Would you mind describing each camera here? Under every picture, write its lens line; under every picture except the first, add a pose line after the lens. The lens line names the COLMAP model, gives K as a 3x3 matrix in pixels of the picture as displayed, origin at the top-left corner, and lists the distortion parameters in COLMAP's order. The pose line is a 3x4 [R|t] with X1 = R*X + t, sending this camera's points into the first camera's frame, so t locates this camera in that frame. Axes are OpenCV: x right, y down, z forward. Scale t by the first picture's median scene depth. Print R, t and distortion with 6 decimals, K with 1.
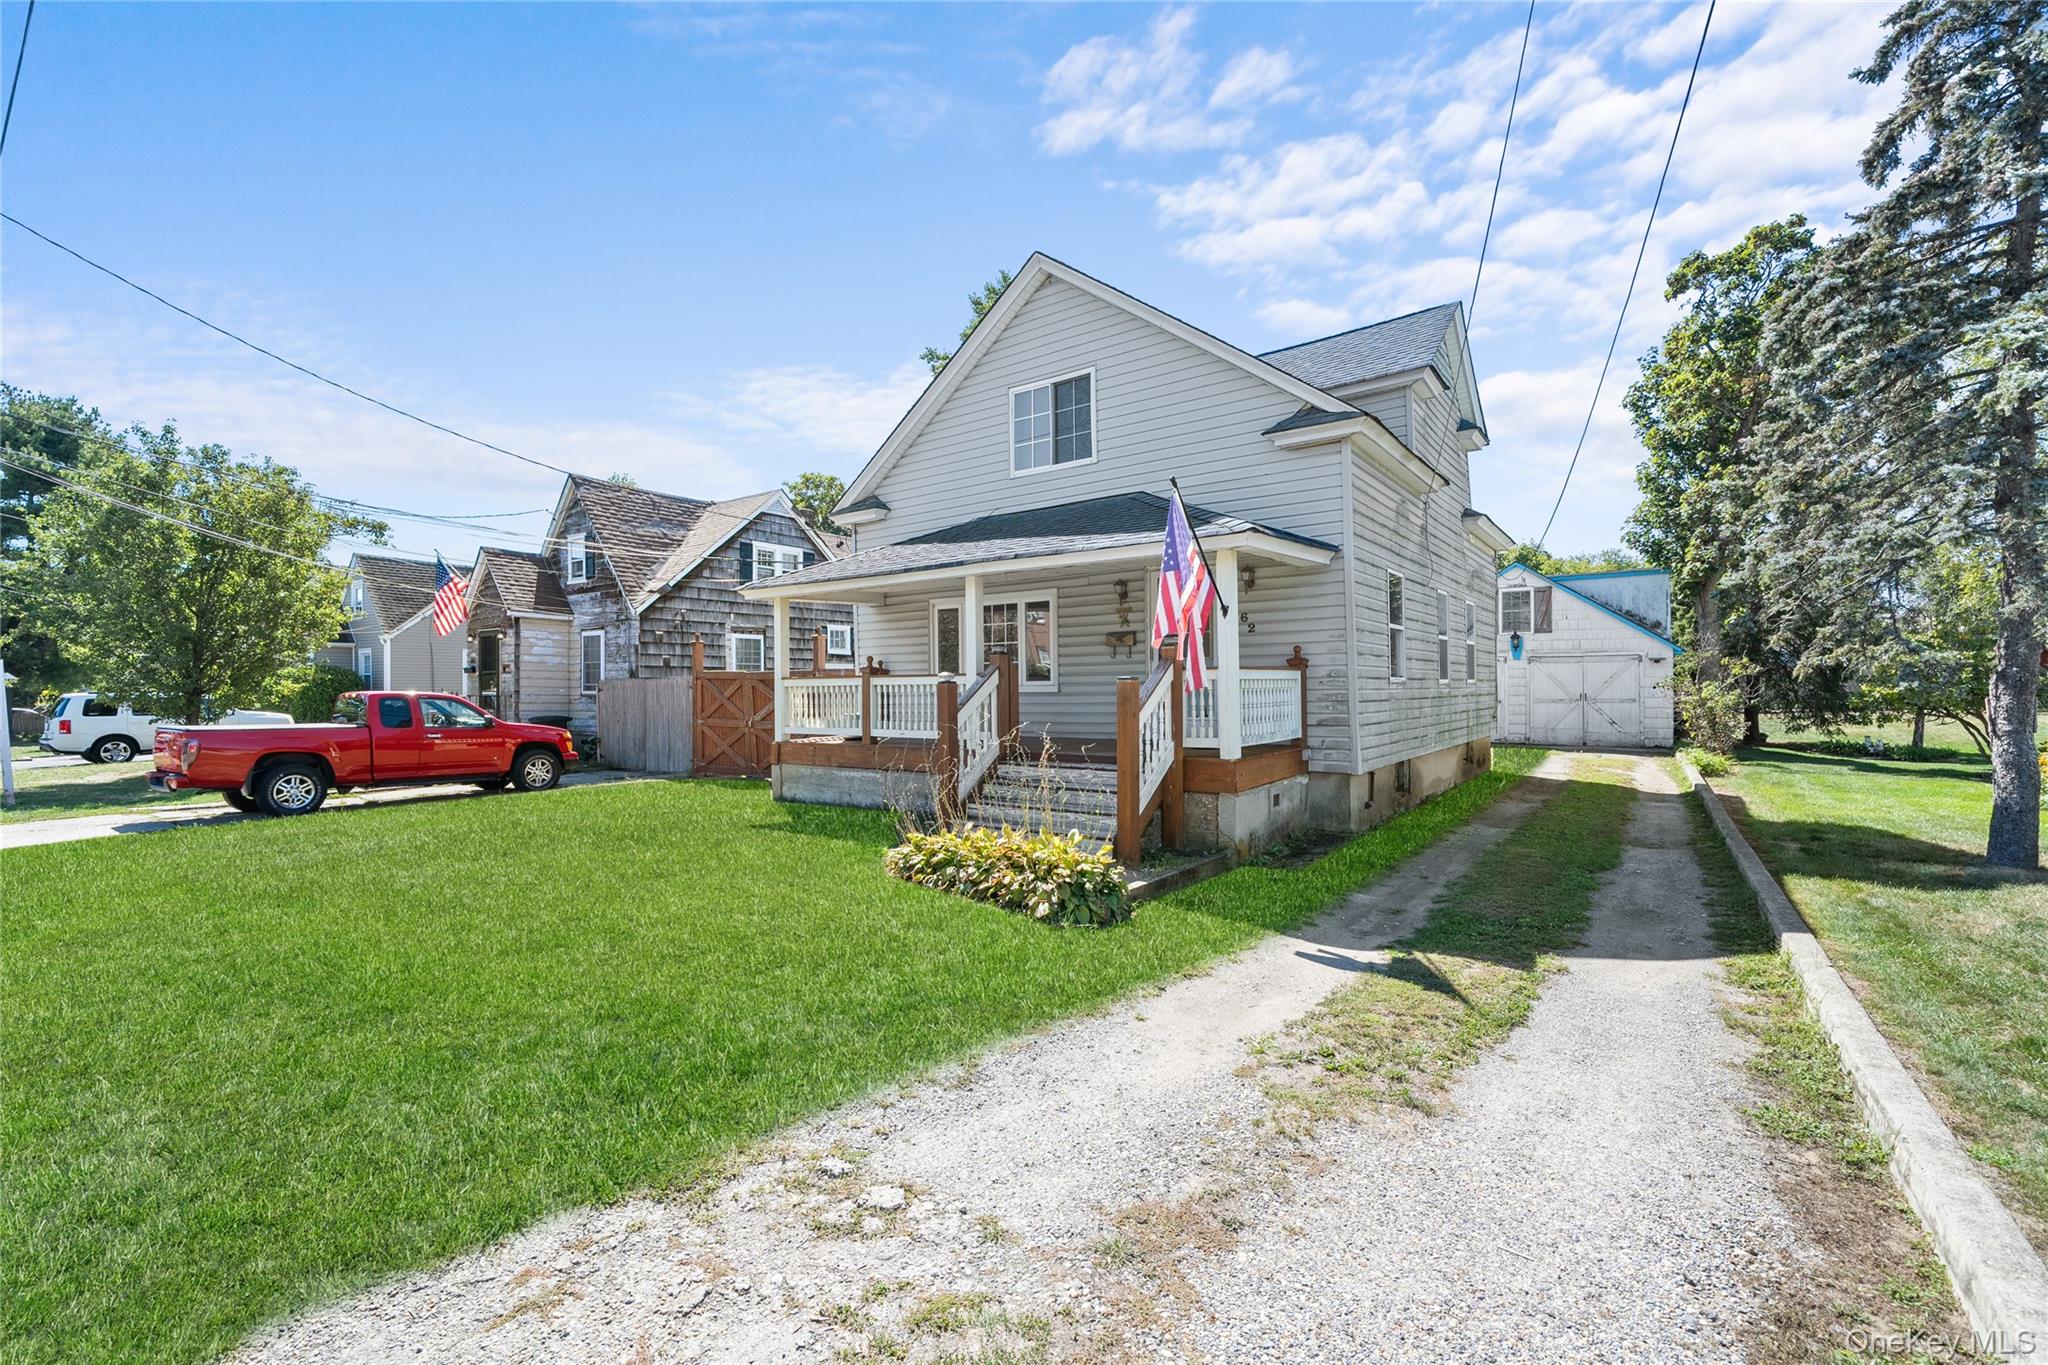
lens RADIAL K [[894.2, 0, 1024.0], [0, 894.2, 682.5], [0, 0, 1]] dist [0.000212, 0.000036]
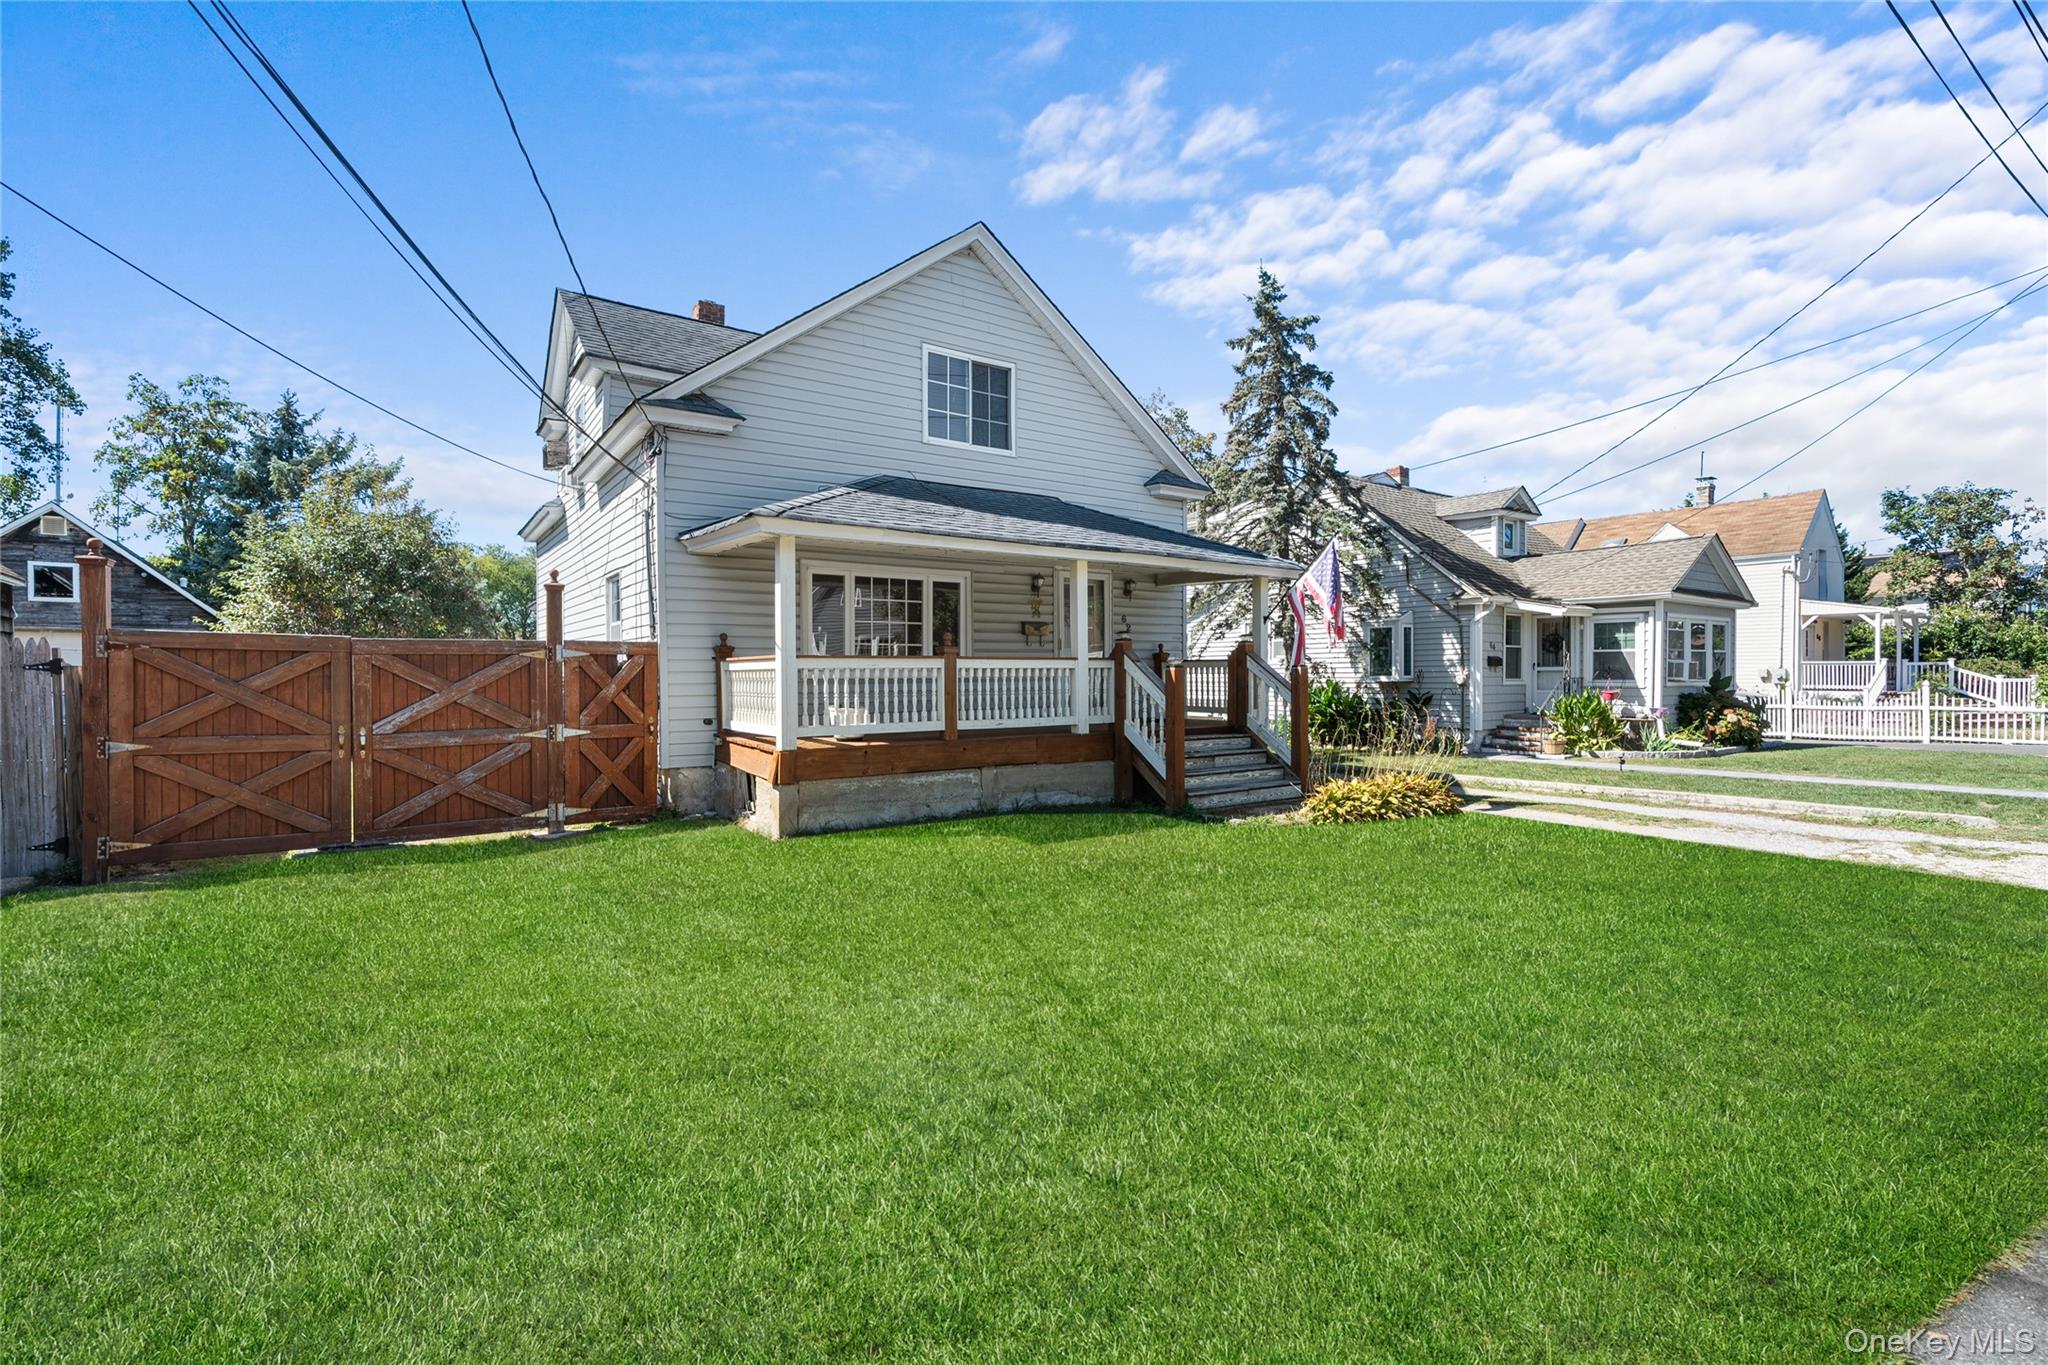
lens RADIAL K [[894.2, 0, 1024.0], [0, 894.2, 682.5], [0, 0, 1]] dist [0.000212, 0.000036]
pose [[0.321398, -0.001693, 0.946943, -0.901364], [-0.007313, 0.999964, 0.004270, 0.011839], [-0.946916, -0.008298, 0.321374, 0.650264]]
